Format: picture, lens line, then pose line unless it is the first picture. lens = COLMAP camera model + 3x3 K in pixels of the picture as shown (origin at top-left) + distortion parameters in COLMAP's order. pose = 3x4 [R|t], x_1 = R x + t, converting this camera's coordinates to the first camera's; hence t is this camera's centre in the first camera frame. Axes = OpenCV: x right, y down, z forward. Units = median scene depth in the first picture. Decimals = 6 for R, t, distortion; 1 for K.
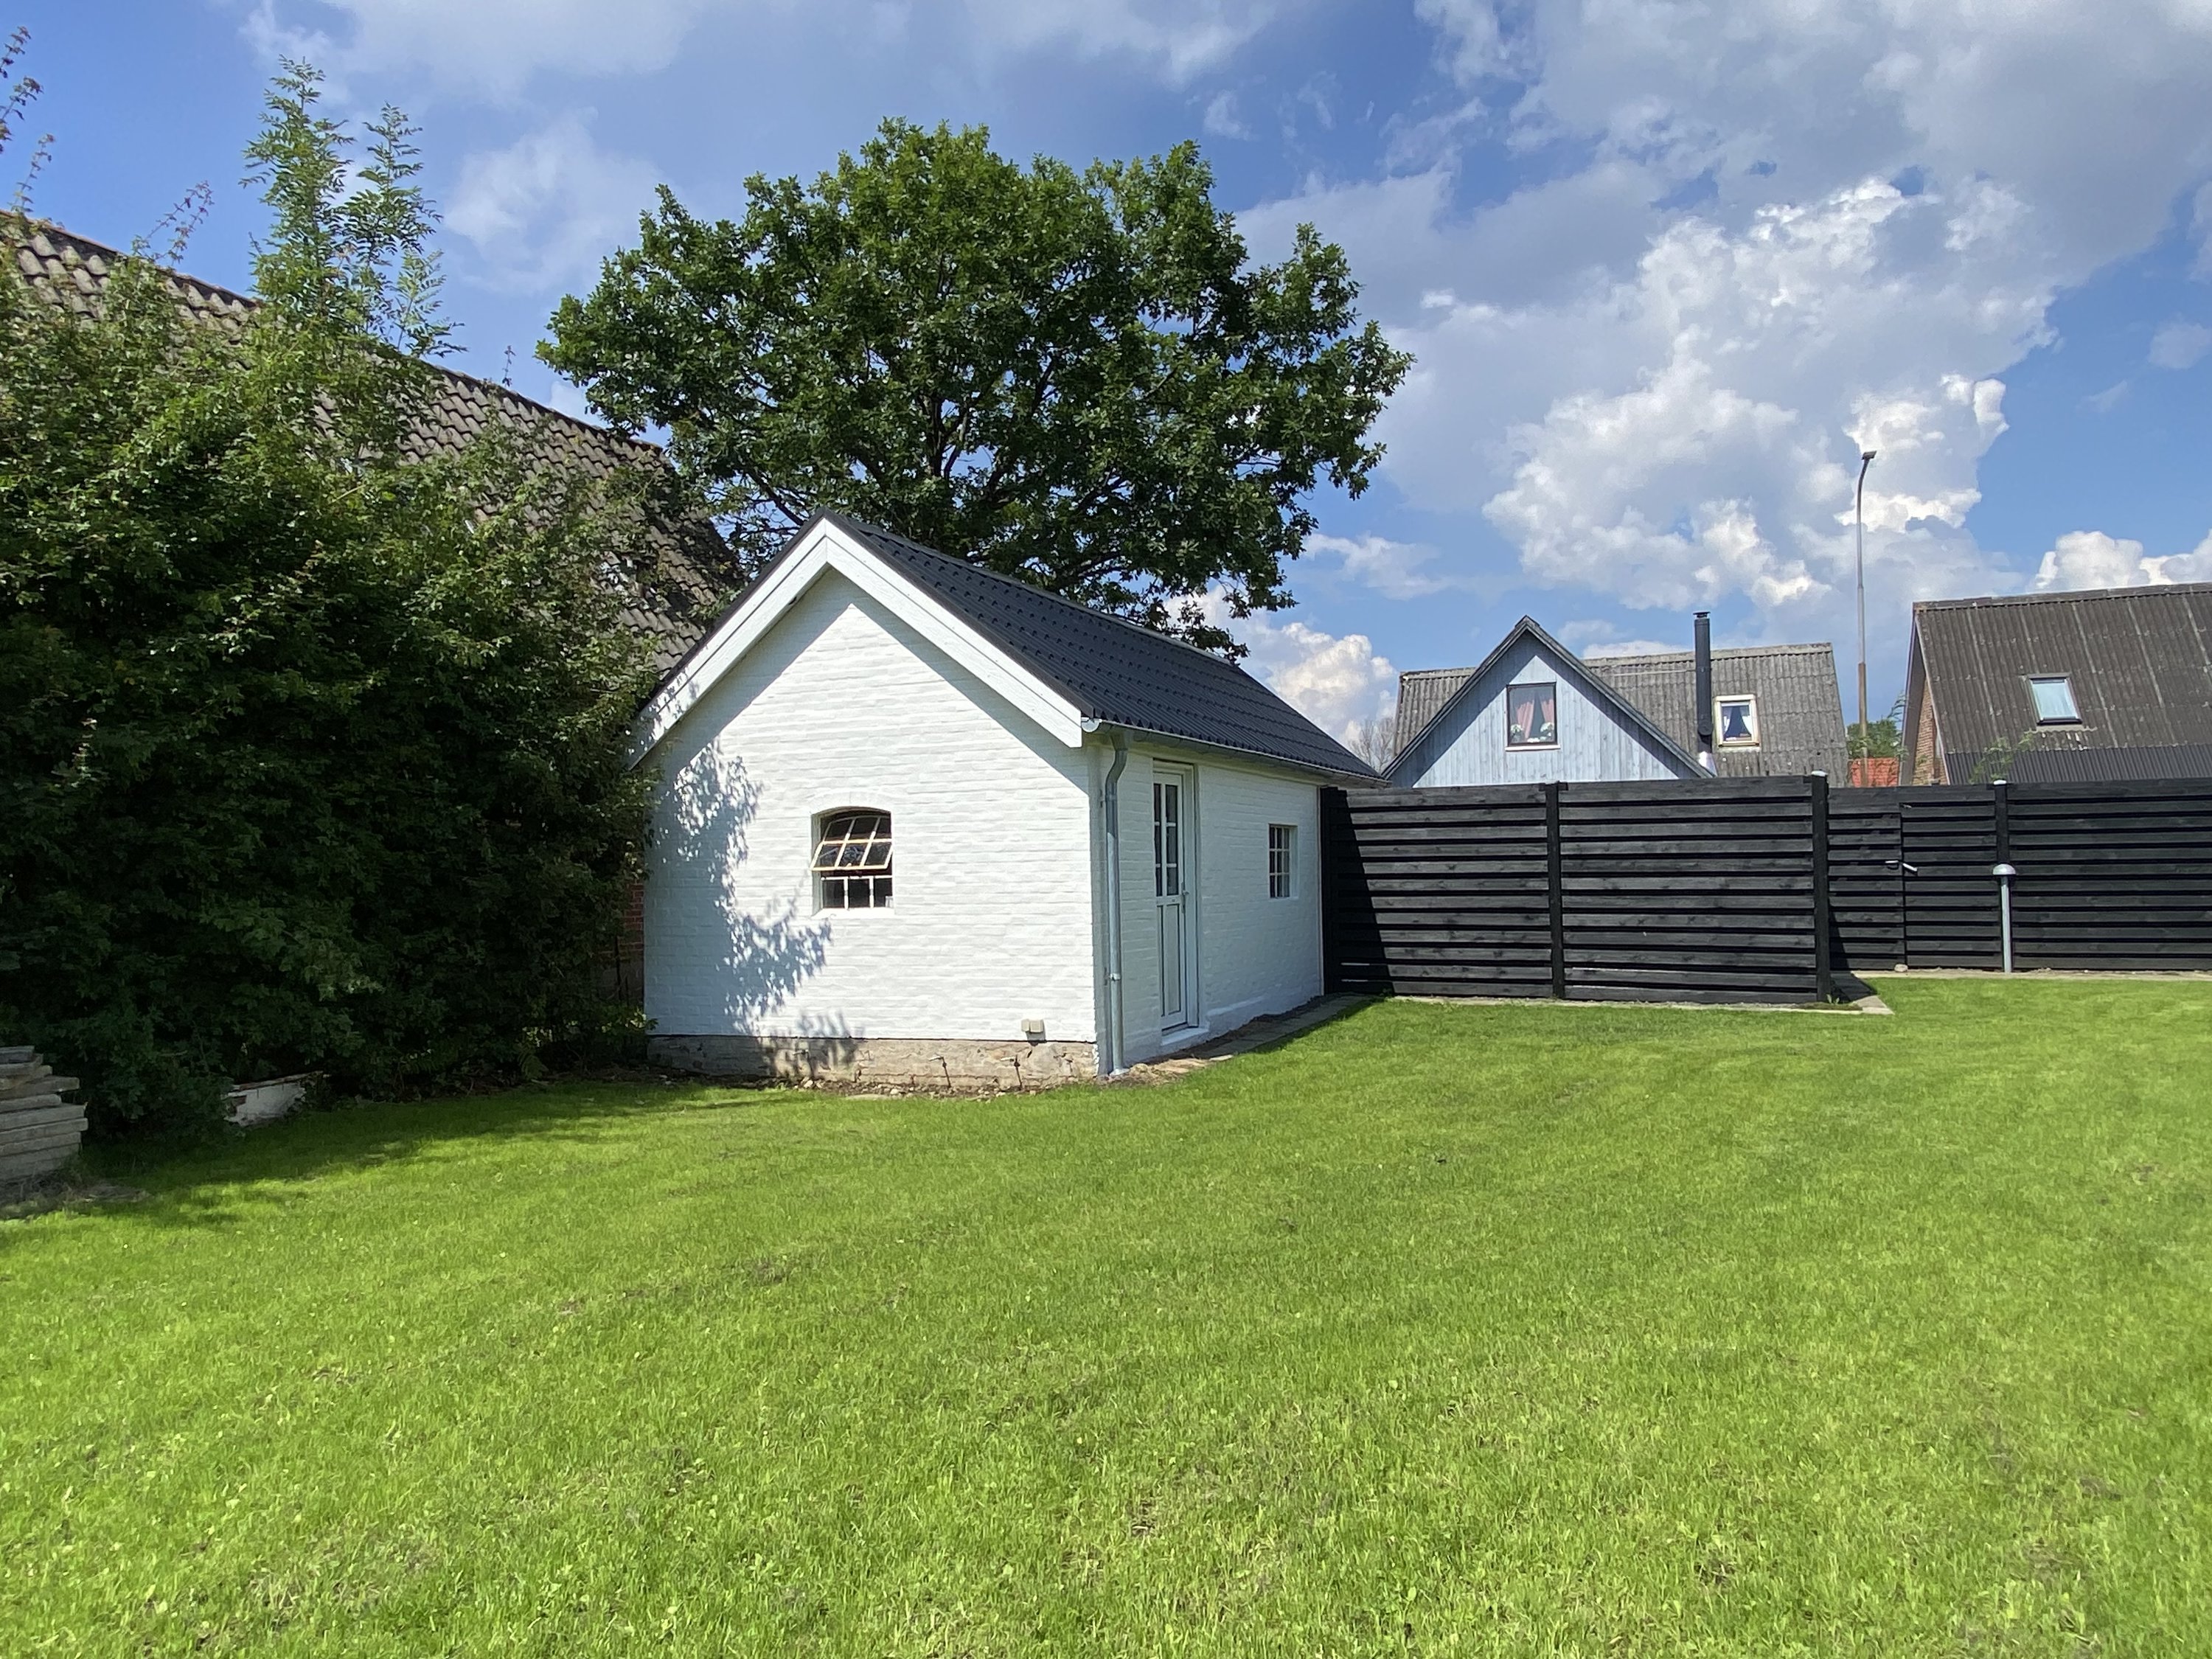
lens RADIAL K [[1398.4, 0, 1107.7], [0, 1398.4, 825.3], [0, 0, 1]] dist [0.044887, 0.001951]
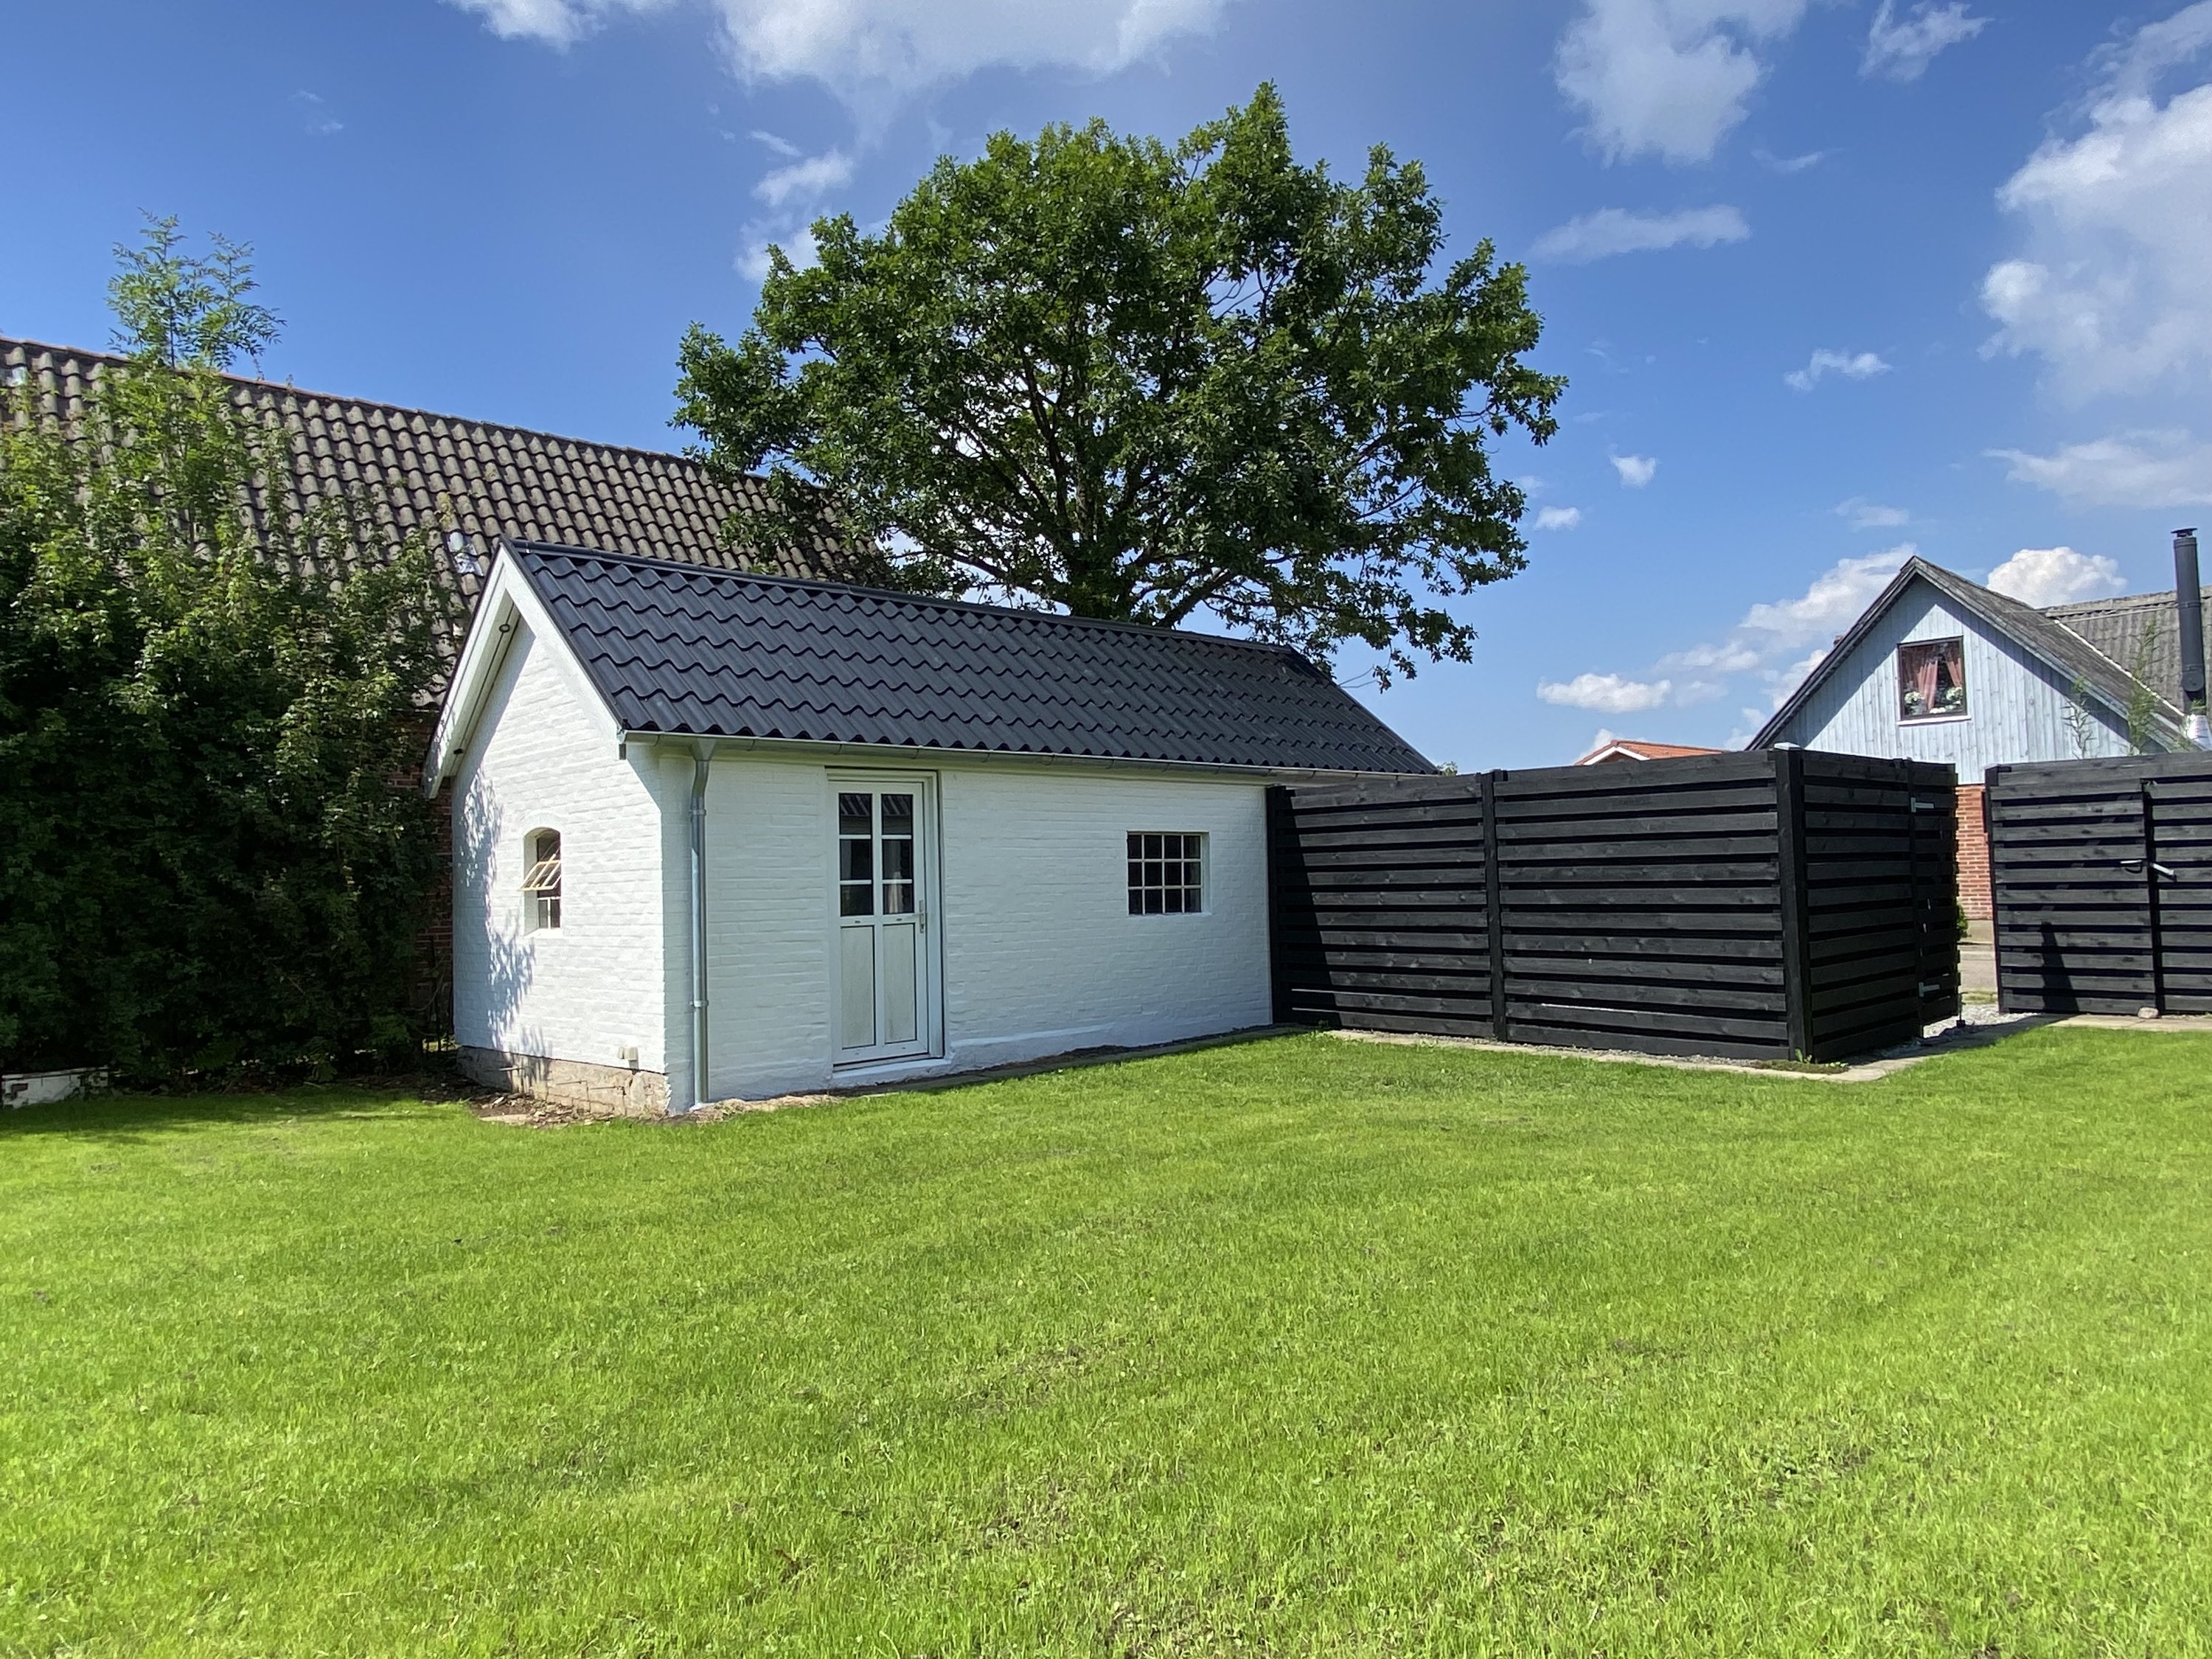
lens RADIAL K [[1366.8, 0, 1104.3], [0, 1366.8, 826.6], [0, 0, 1]] dist [0.027041, -0.006600]
pose [[0.912690, -0.023595, -0.407970, 0.375117], [0.022618, 0.999718, -0.007219, 0.001695], [0.408026, -0.002639, 0.912967, 0.165617]]
